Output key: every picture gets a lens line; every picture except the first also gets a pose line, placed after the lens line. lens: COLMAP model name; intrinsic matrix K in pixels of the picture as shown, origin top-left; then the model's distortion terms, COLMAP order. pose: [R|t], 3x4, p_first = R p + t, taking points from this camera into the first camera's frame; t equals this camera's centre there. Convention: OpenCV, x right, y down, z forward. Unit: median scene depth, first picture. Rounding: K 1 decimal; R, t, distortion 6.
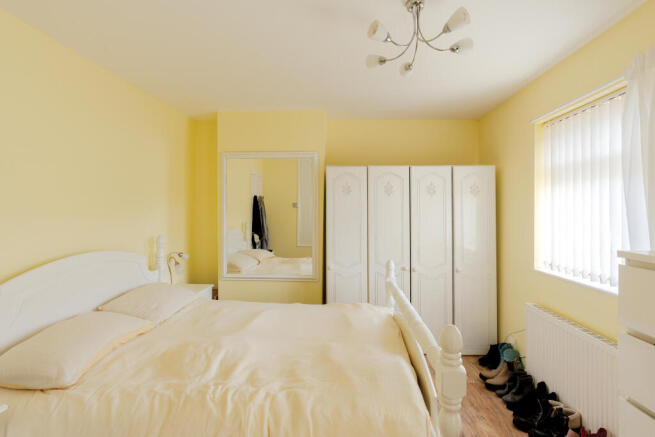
lens RADIAL K [[310.3, 0, 330.6], [0, 310.3, 204.6], [0, 0, 1]] dist [-0.004614, 0.000858]
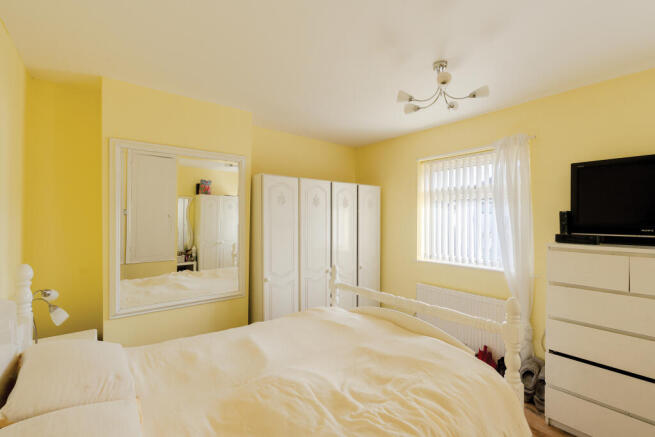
lens RADIAL K [[292.6, 0, 328.2], [0, 292.6, 218.1], [0, 0, 1]] dist [-0.002461, 0.000945]
pose [[0.746370, -0.003417, 0.665523, -0.468436], [-0.013072, 0.999719, 0.019792, -0.009201], [-0.665403, -0.023472, 0.746115, 0.199502]]
